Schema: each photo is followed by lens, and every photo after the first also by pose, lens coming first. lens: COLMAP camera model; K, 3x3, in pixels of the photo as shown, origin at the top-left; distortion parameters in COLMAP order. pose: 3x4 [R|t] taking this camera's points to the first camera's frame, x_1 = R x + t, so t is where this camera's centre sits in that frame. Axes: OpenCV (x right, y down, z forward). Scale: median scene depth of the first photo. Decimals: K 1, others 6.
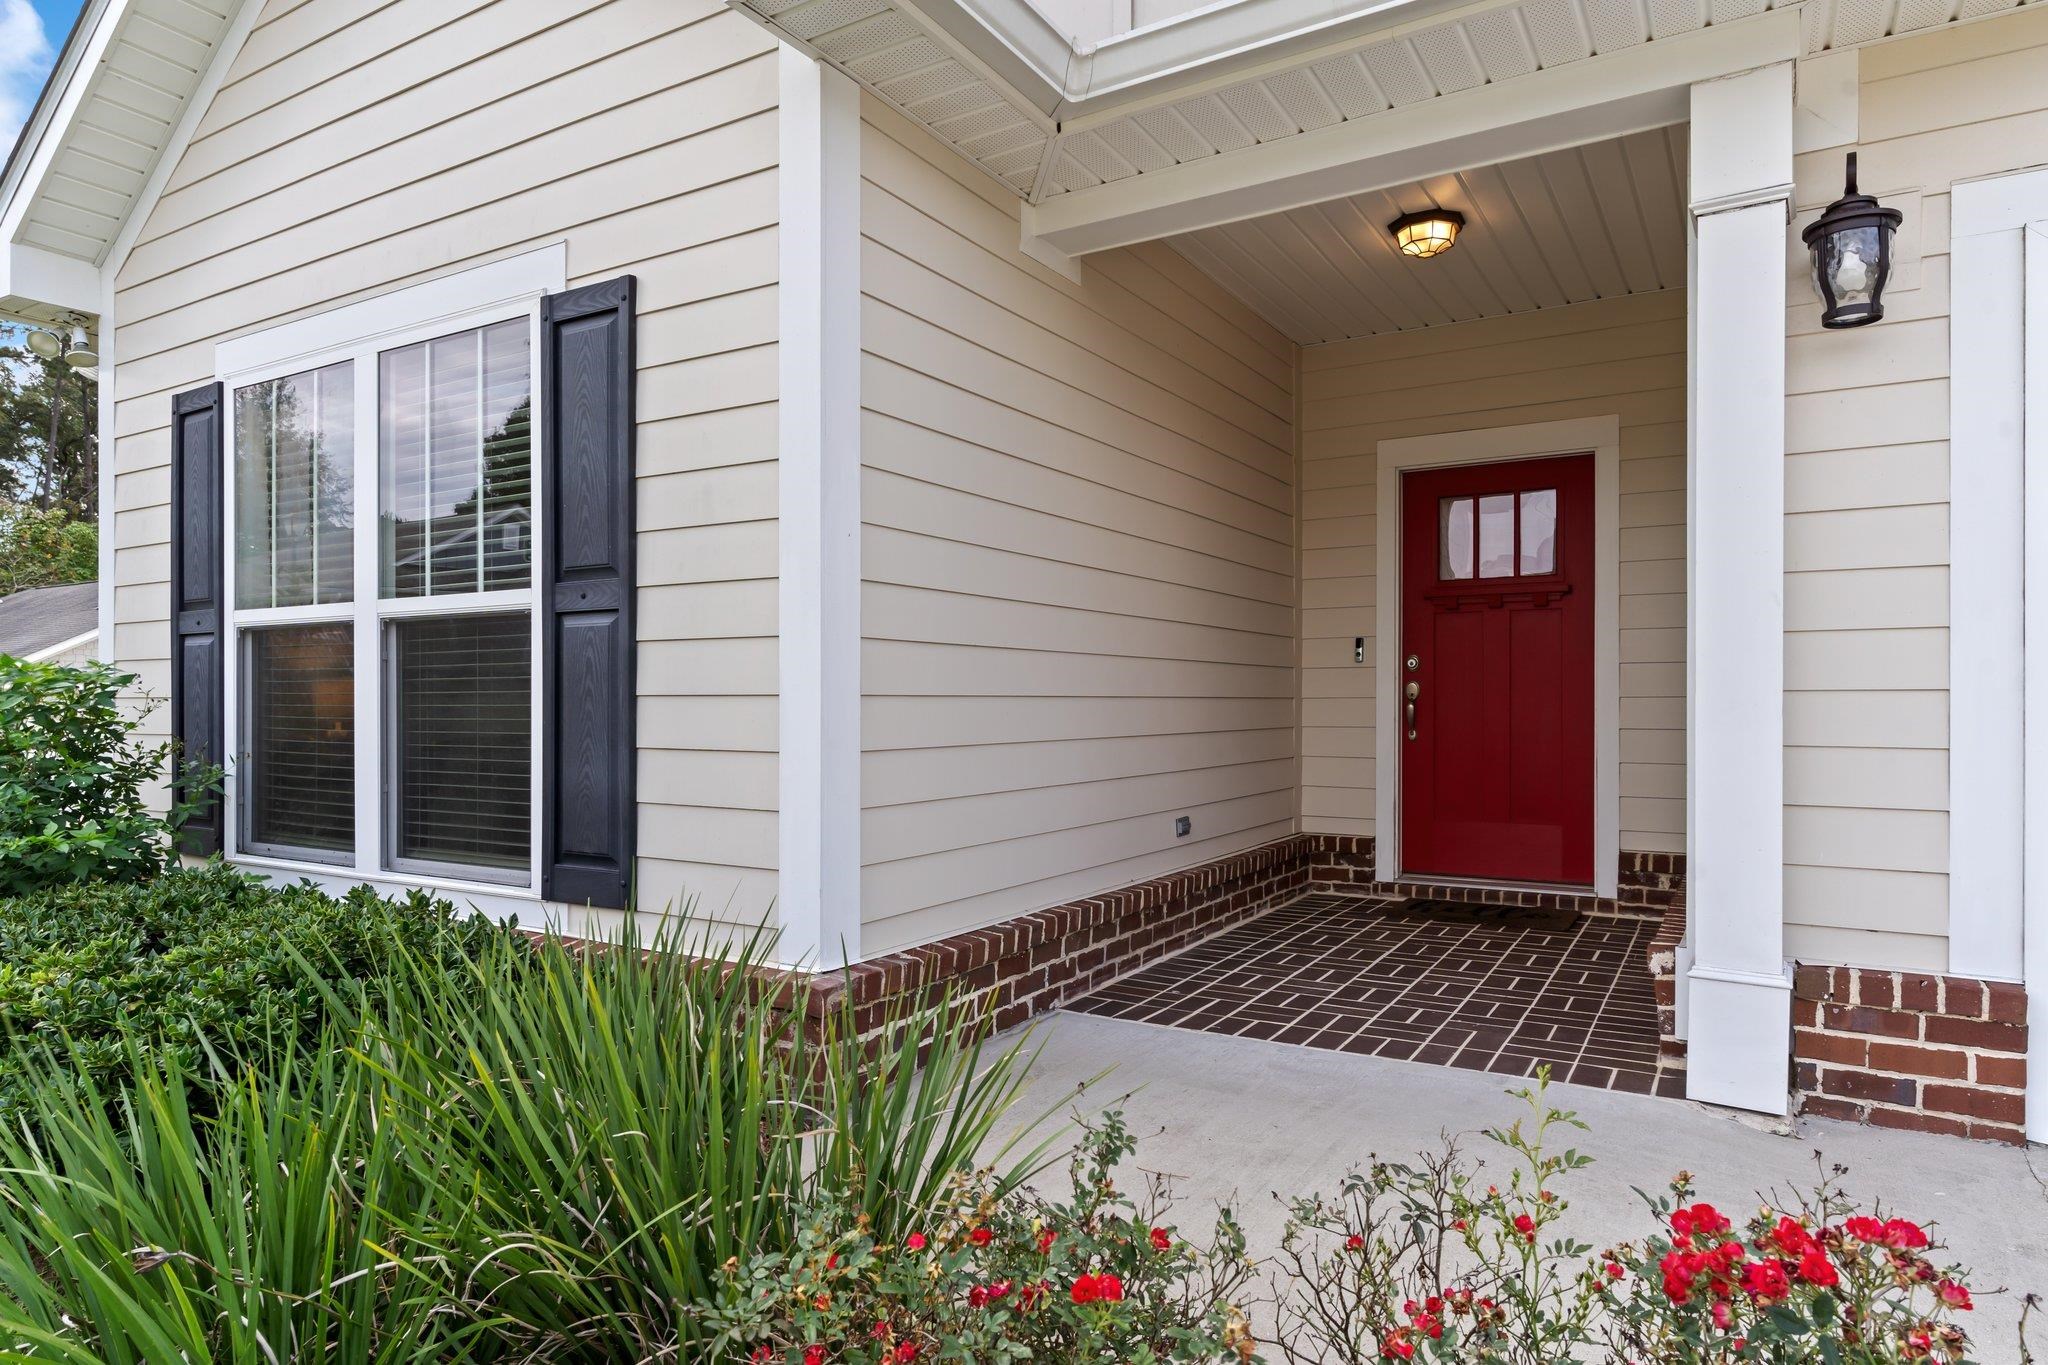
lens RADIAL K [[1200.1, 0, 1018.1], [0, 1200.1, 717.4], [0, 0, 1]] dist [-0.016034, 0.000263]
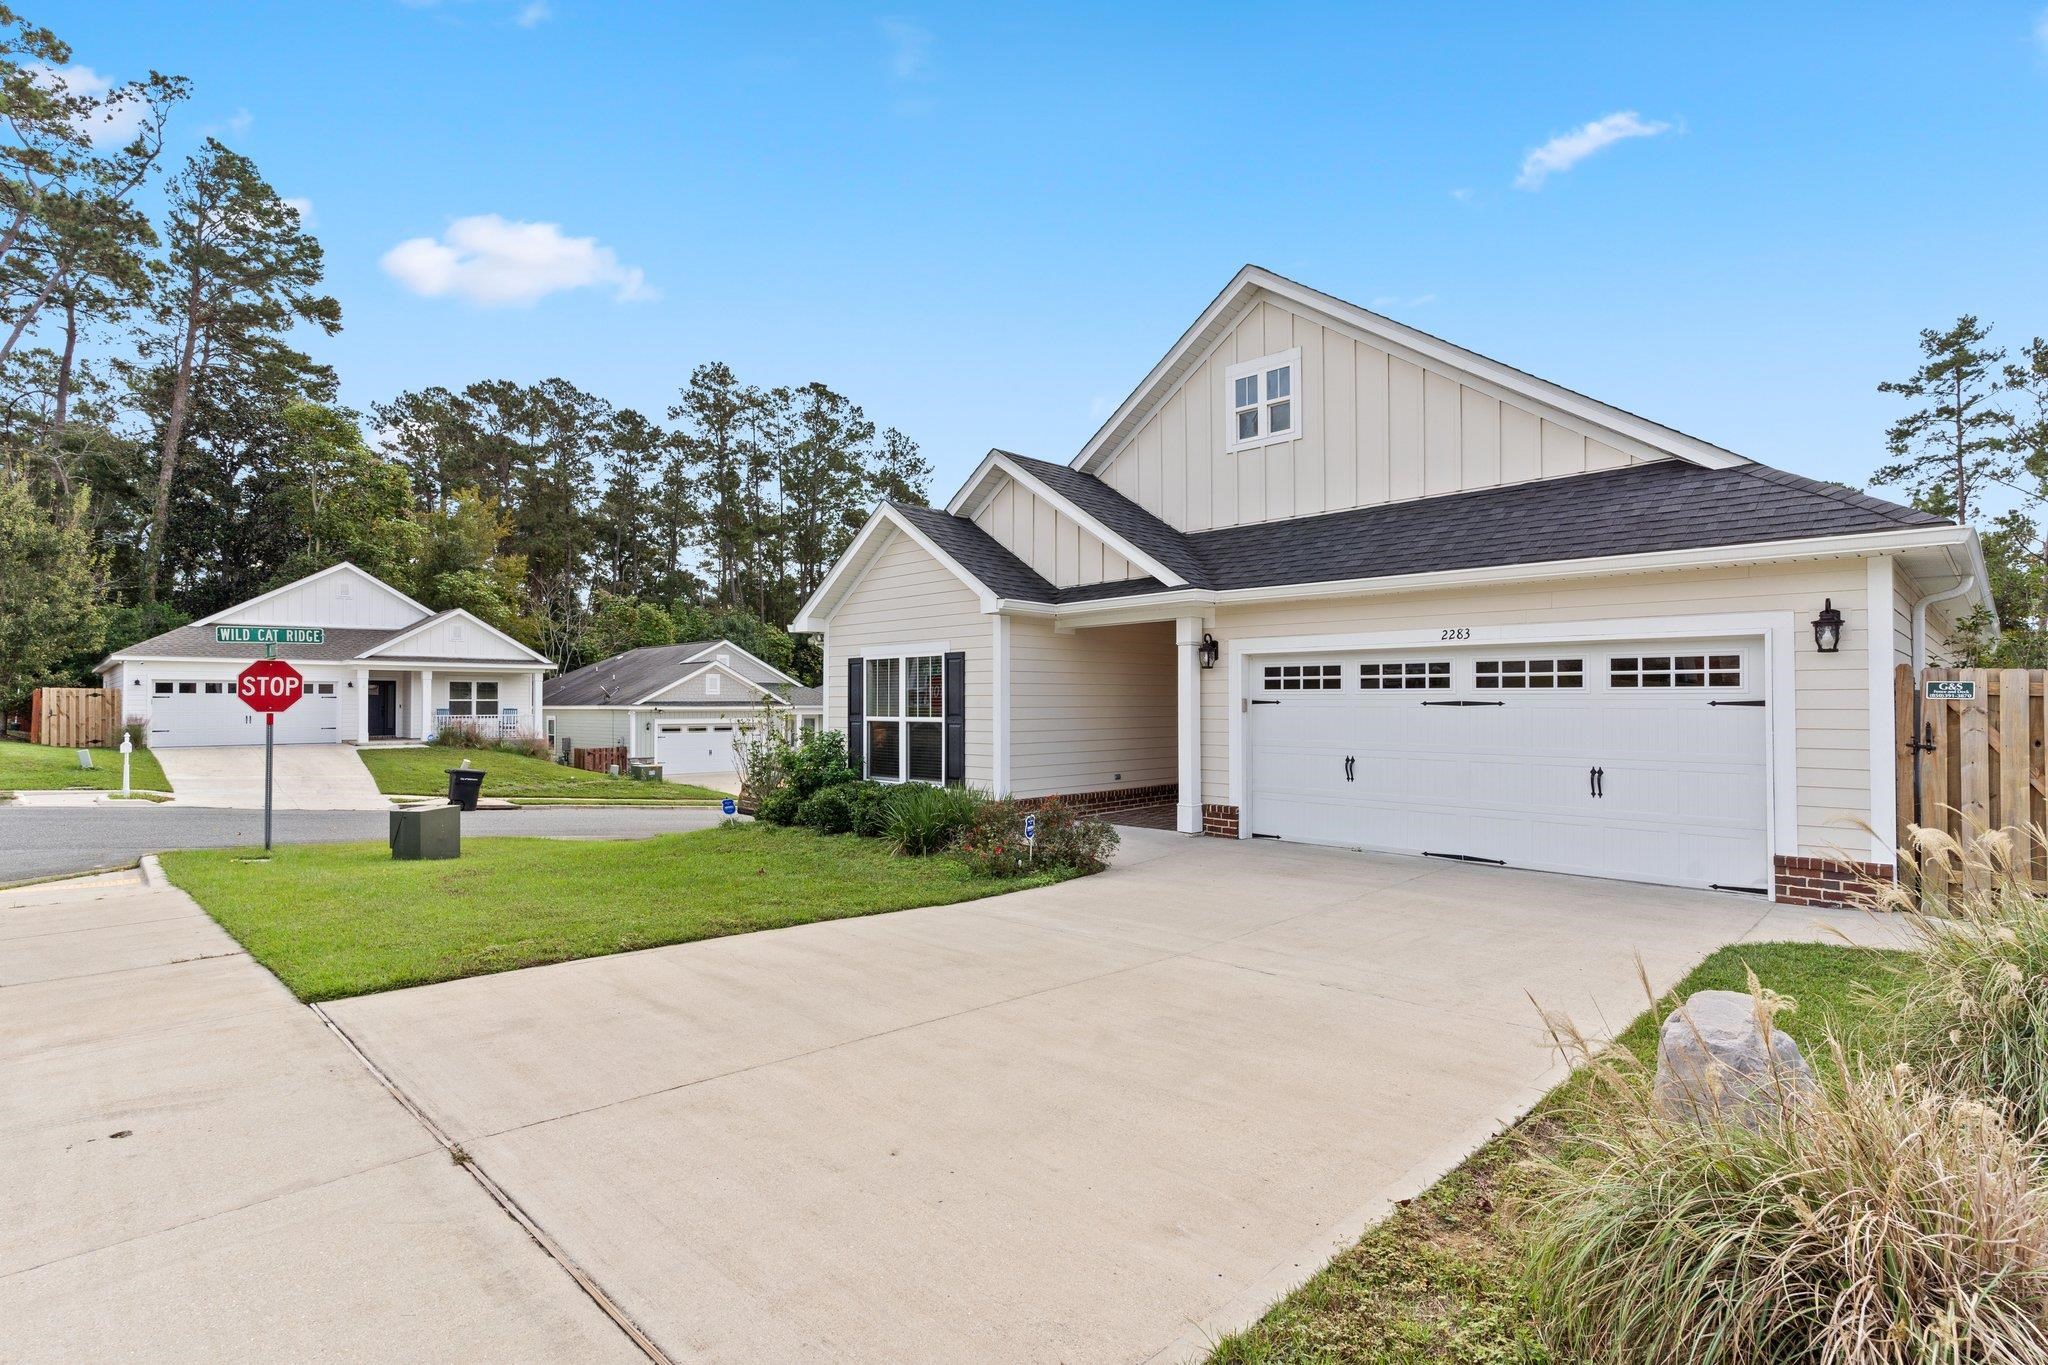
lens RADIAL K [[1058.5, 0, 1024.0], [0, 1058.5, 682.5], [0, 0, 1]] dist [0.000909, 0.000246]
pose [[0.966174, -0.007559, -0.257781, 0.898941], [0.000039, 0.999575, -0.029166, -0.123729], [0.257892, 0.028170, 0.965763, -2.717236]]
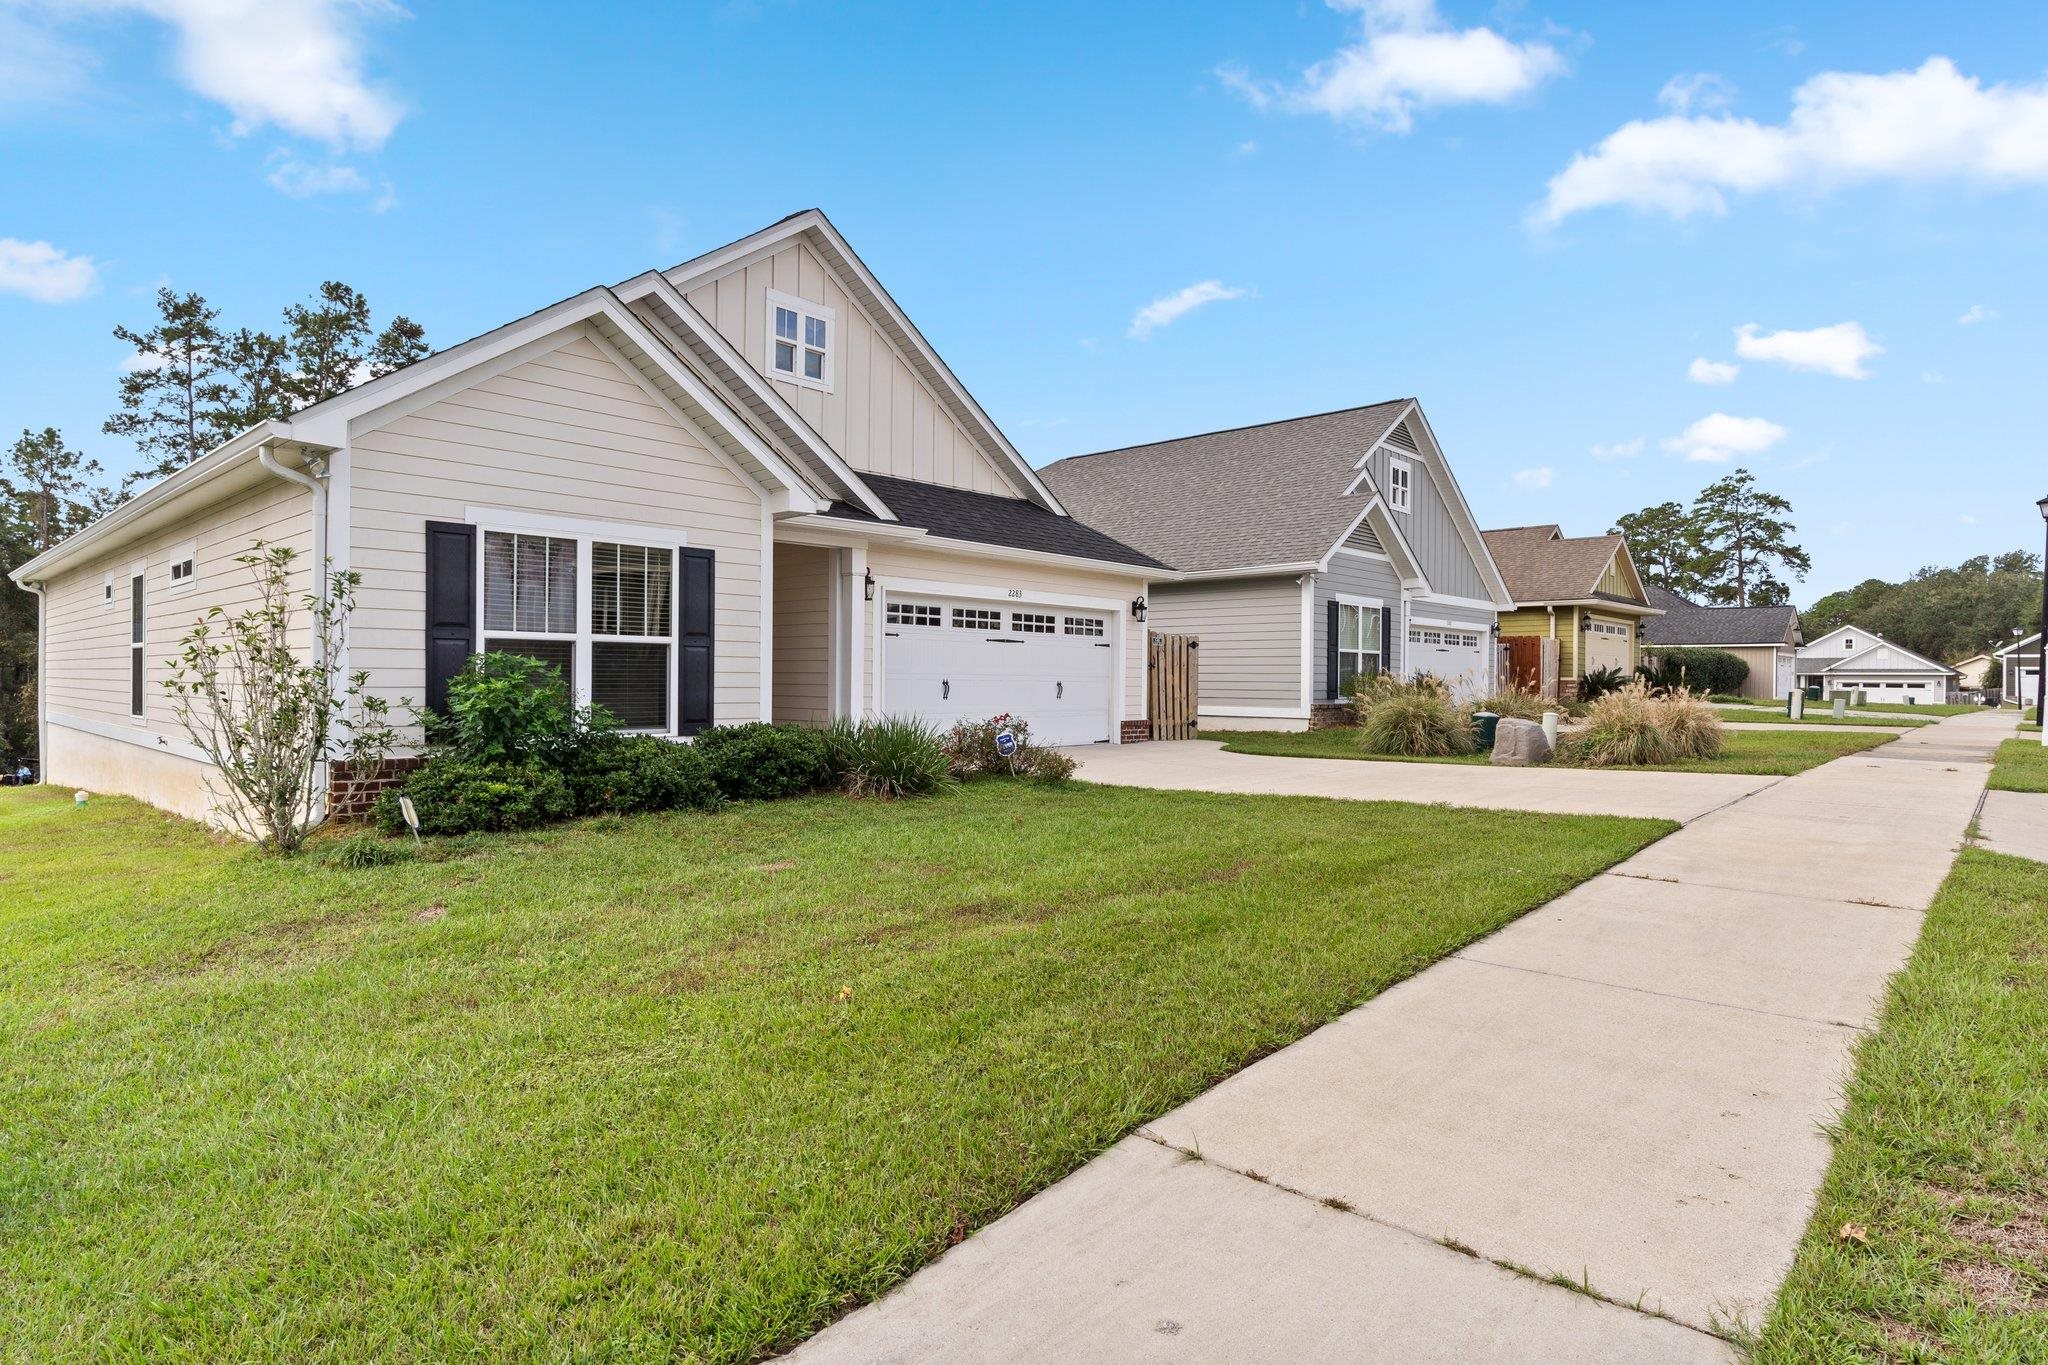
lens RADIAL K [[1086.3, 0, 1024.0], [0, 1086.3, 682.5], [0, 0, 1]] dist [0.004680, -0.000122]
pose [[0.194784, -0.004361, 0.980836, -3.030320], [0.002113, 0.999990, 0.004027, 0.001026], [-0.980844, 0.001288, 0.194791, -0.453244]]
